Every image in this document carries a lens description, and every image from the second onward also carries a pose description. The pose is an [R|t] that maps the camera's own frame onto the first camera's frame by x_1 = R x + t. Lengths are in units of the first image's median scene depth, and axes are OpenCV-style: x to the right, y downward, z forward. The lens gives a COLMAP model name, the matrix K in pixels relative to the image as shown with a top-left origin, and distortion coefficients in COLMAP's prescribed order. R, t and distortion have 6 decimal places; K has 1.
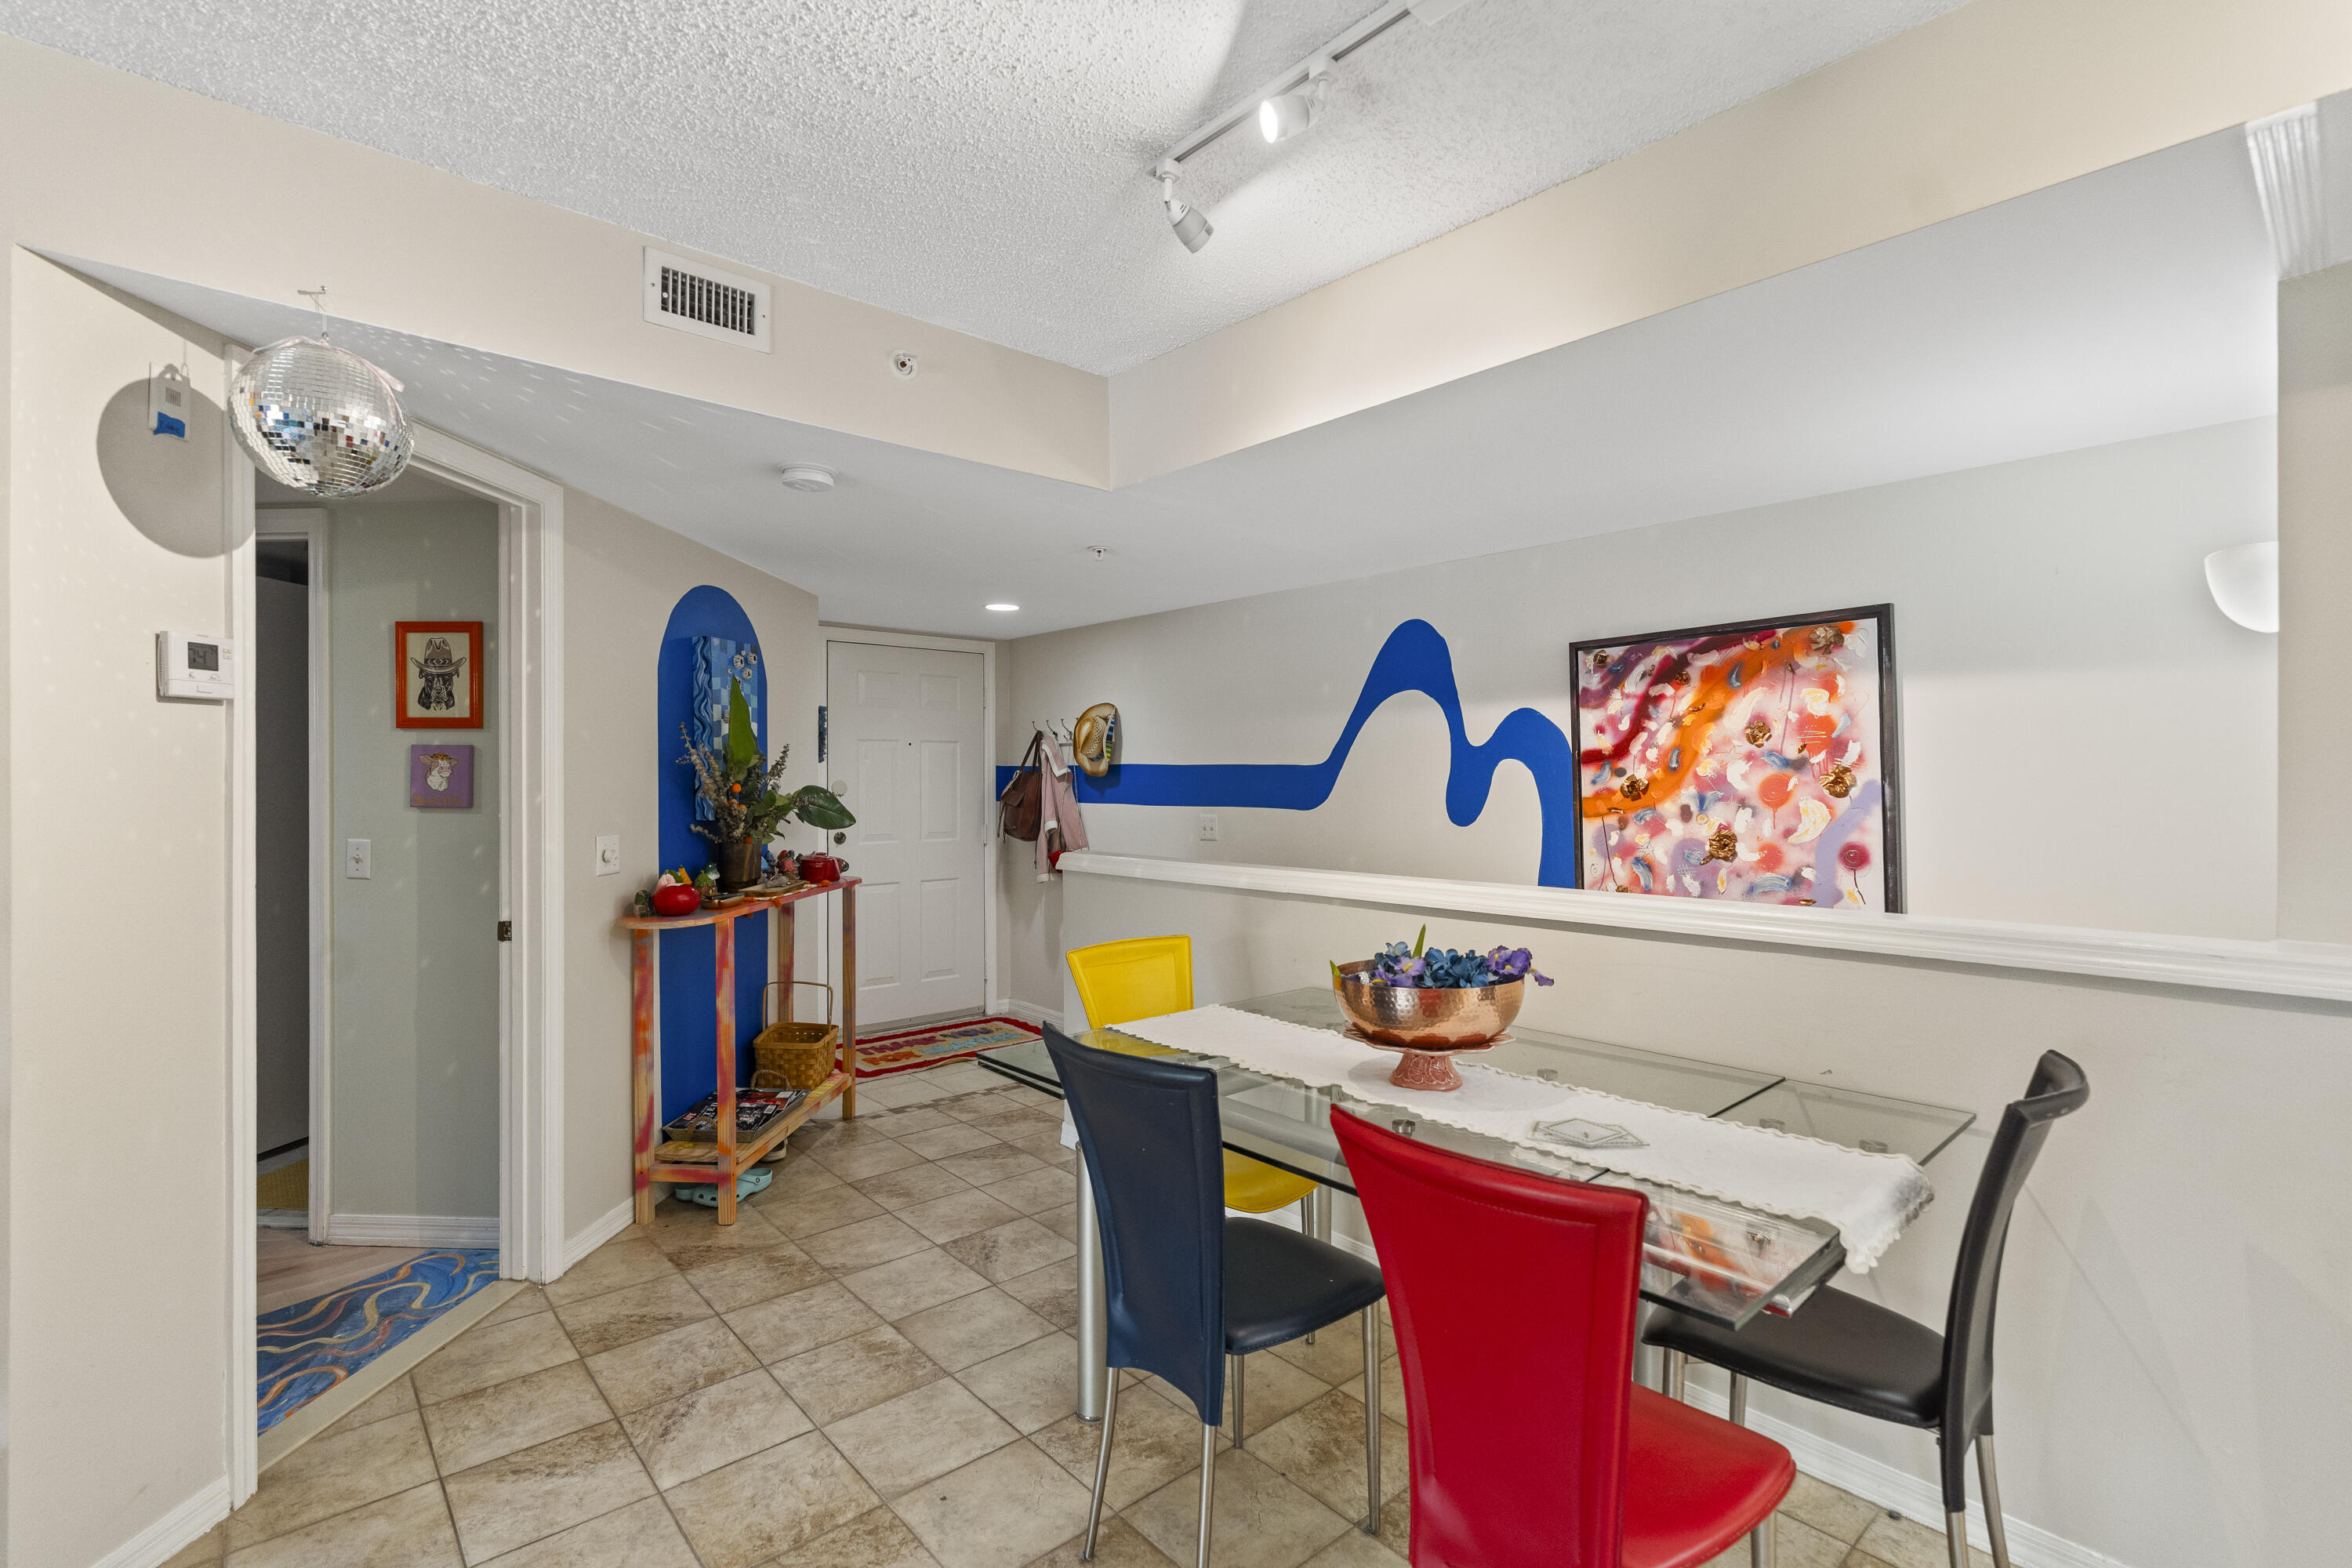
lens RADIAL K [[1075.9, 0, 1176.0], [0, 1075.9, 784.0], [0, 0, 1]] dist [-0.000957, 0.000138]
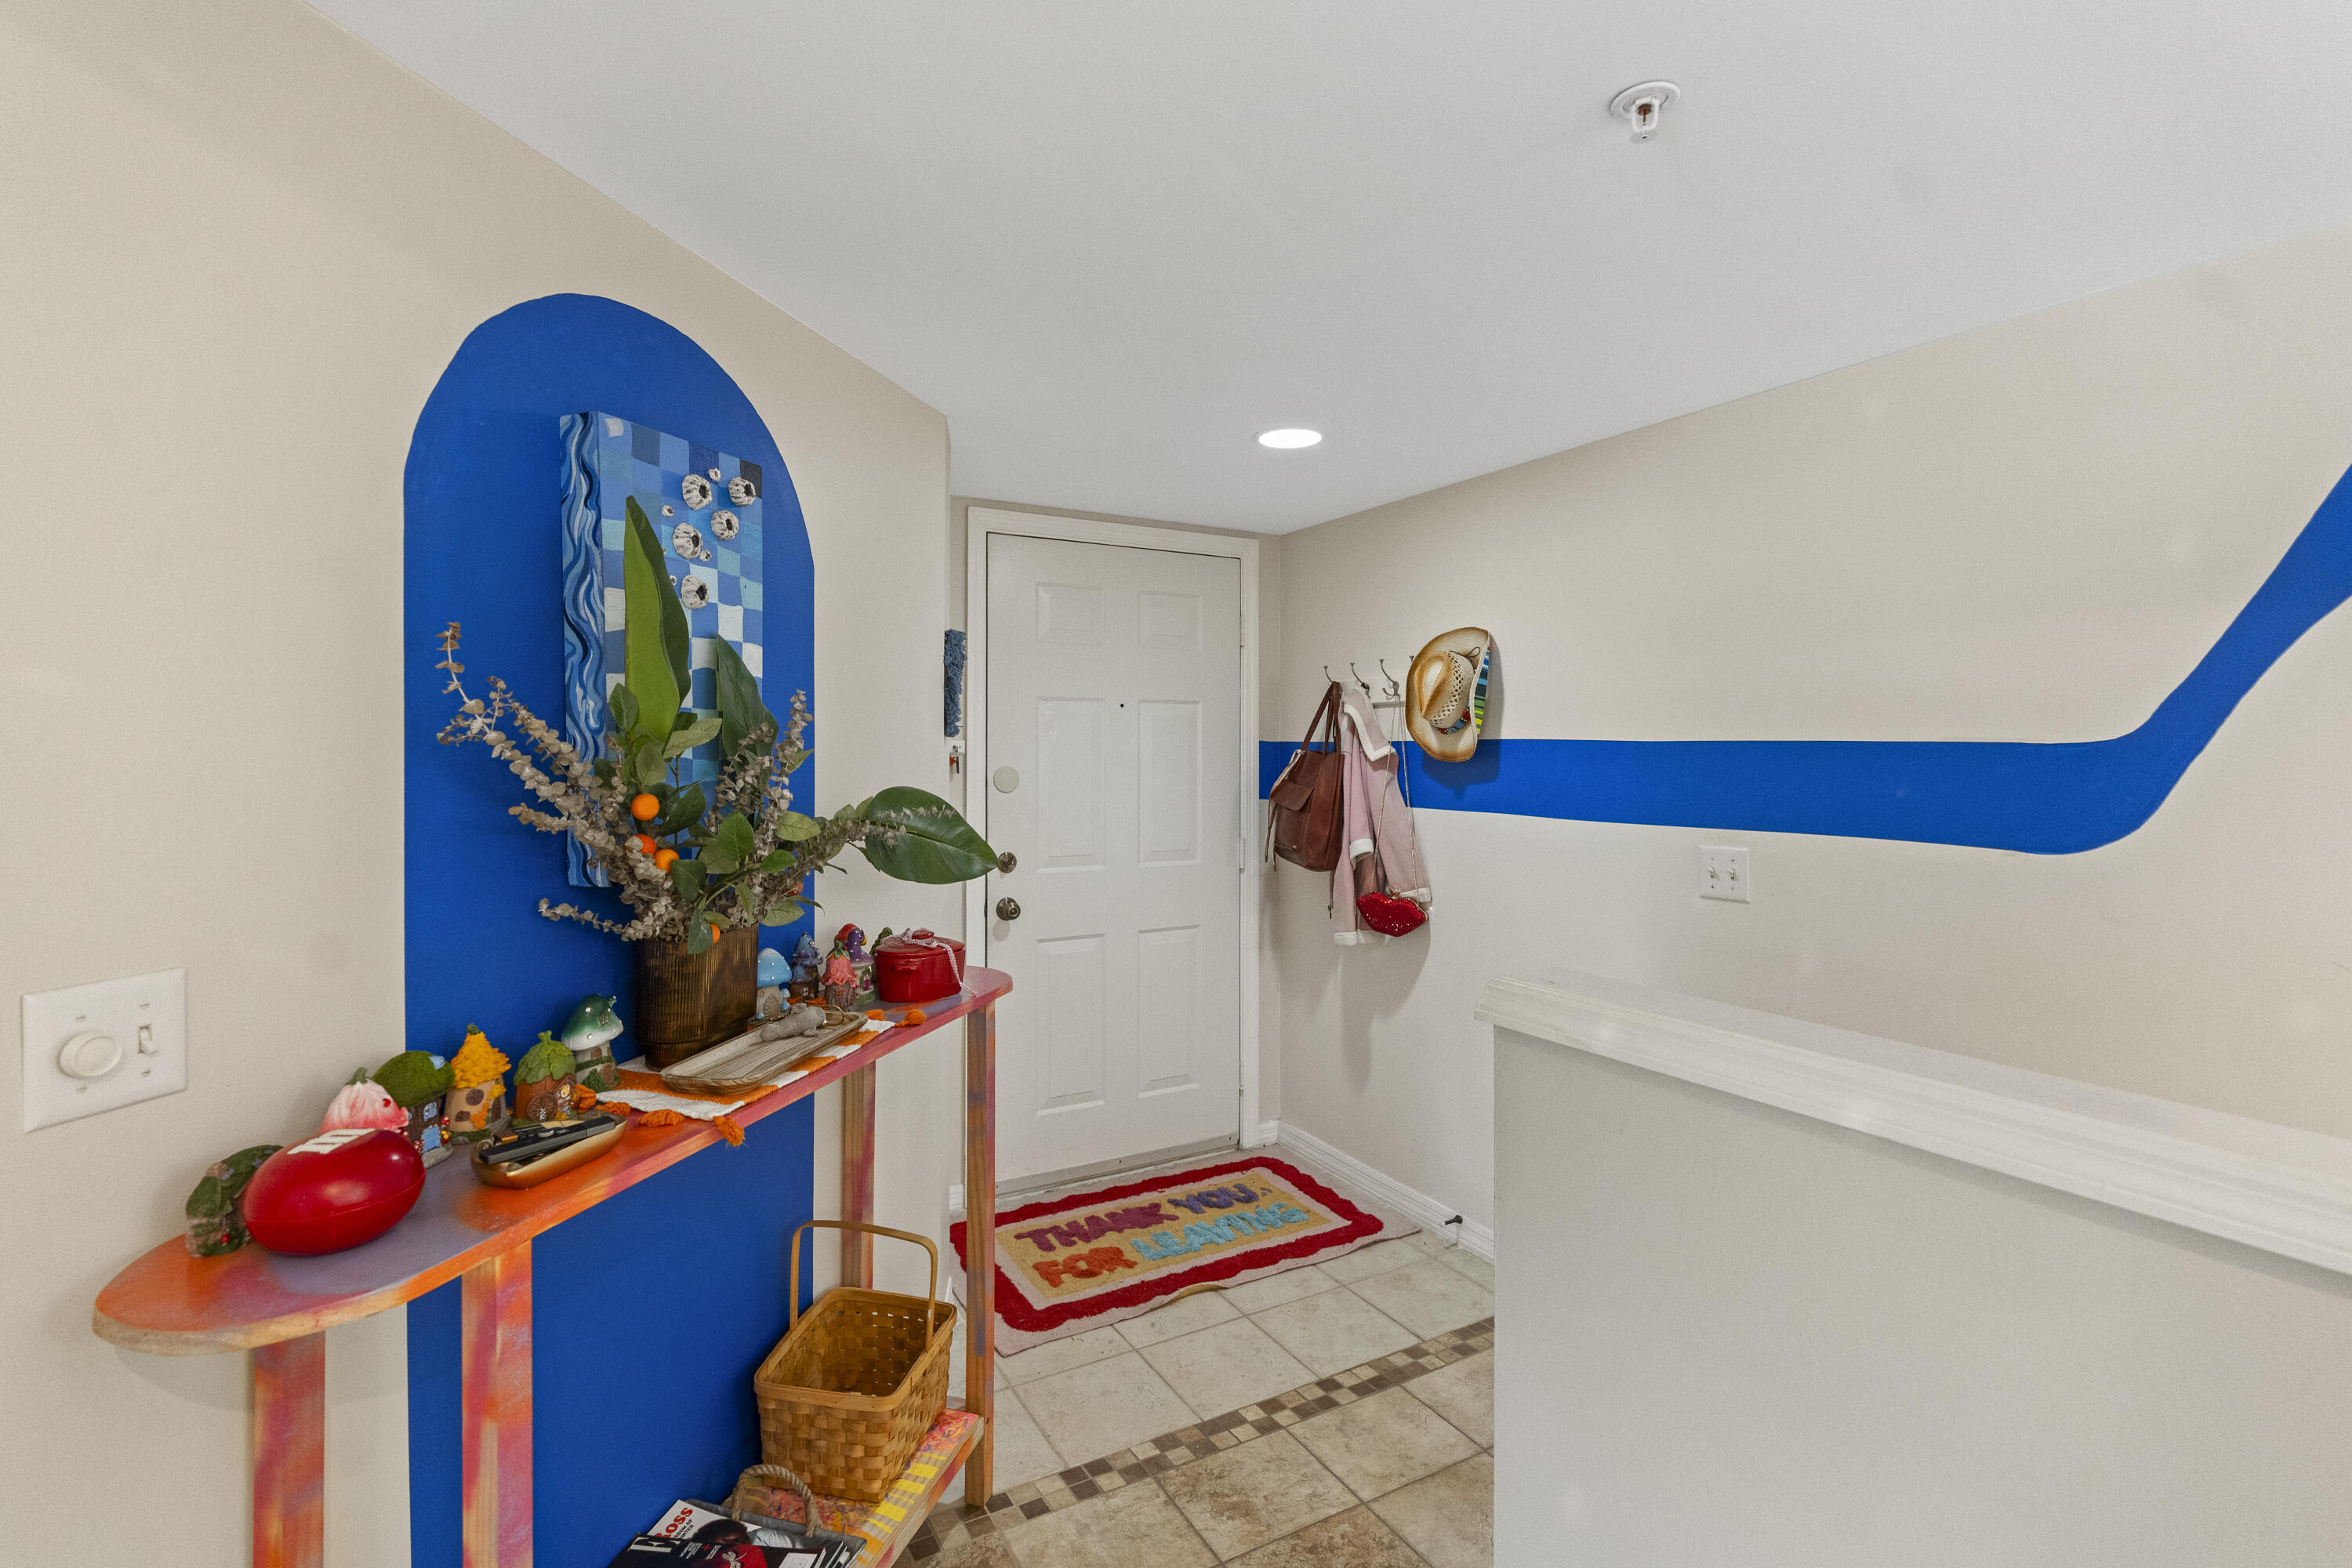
lens RADIAL K [[1073.9, 0, 1168.7], [0, 1073.9, 751.1], [0, 0, 1]] dist [-0.003217, 0.000213]
pose [[0.977388, 0.003290, -0.211429, -0.128510], [-0.004255, 0.999982, -0.004112, -0.012387], [0.211412, 0.004919, 0.977385, 0.569427]]
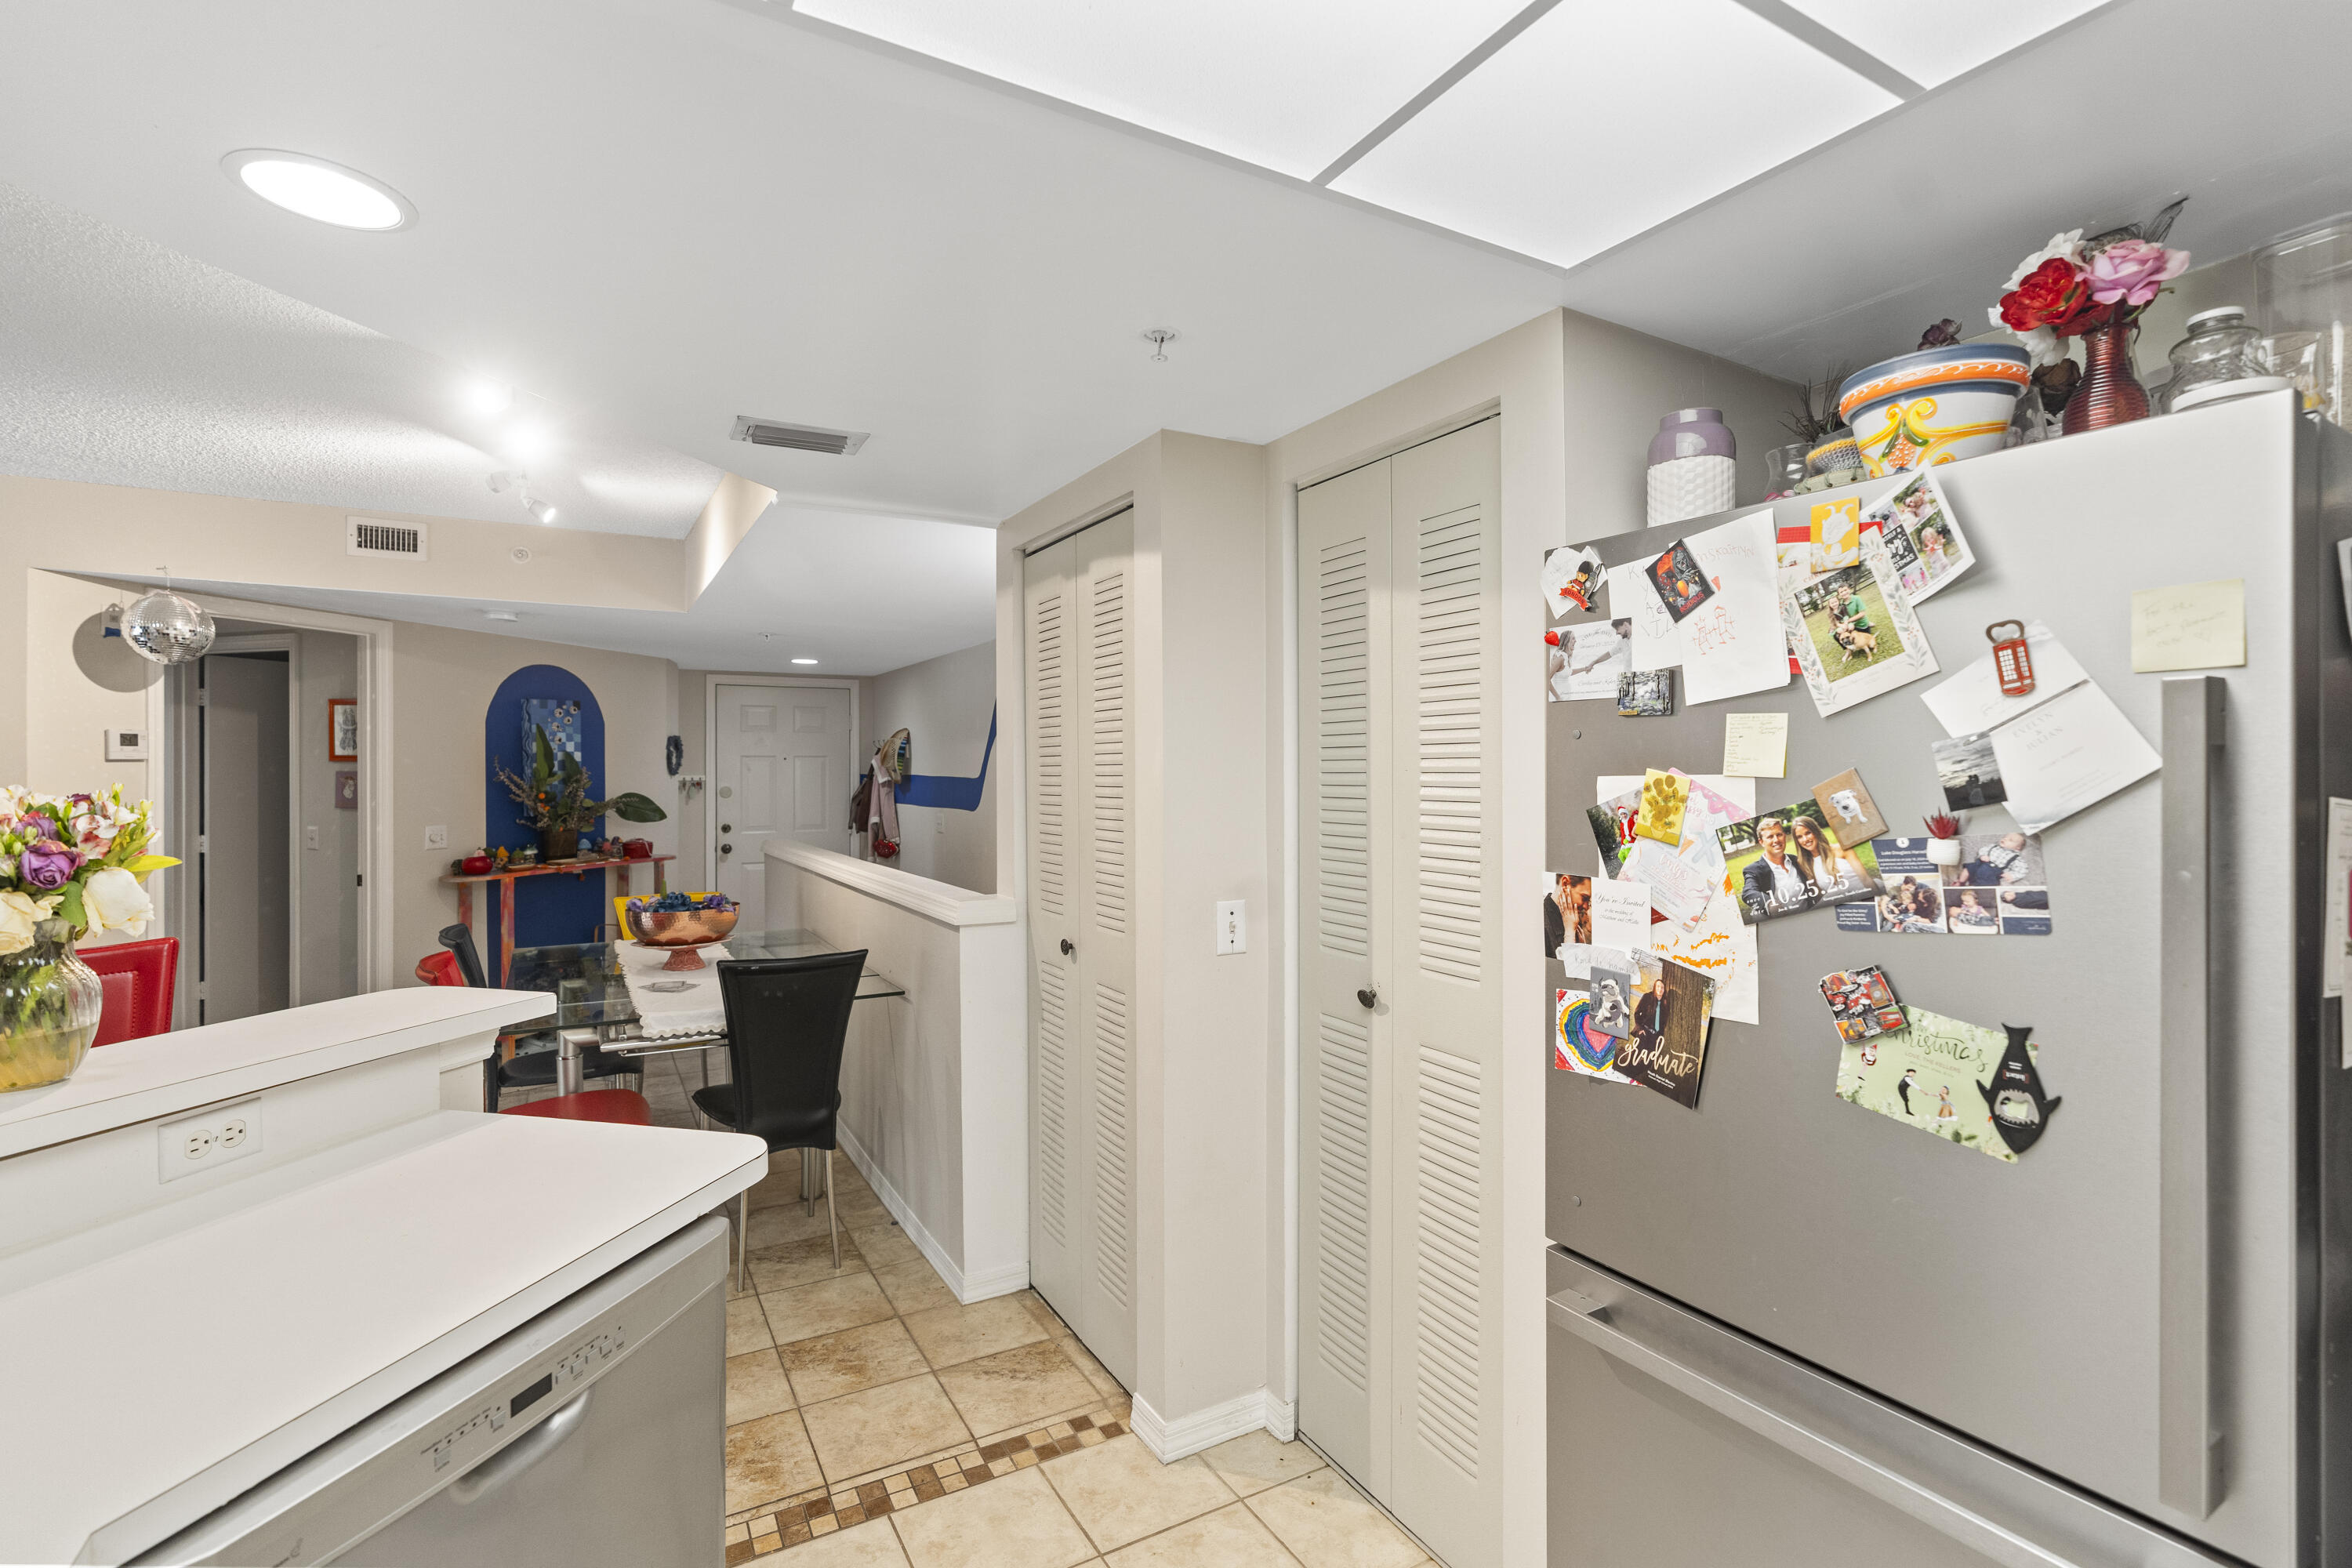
lens RADIAL K [[1065.1, 0, 1176.4], [0, 1065.1, 773.8], [0, 0, 1]] dist [-0.004480, 0.000927]
pose [[0.979787, -0.000857, -0.200040, 0.681440], [0.000427, 0.999998, -0.002193, -0.020740], [0.200042, 0.002063, 0.979785, -0.280693]]
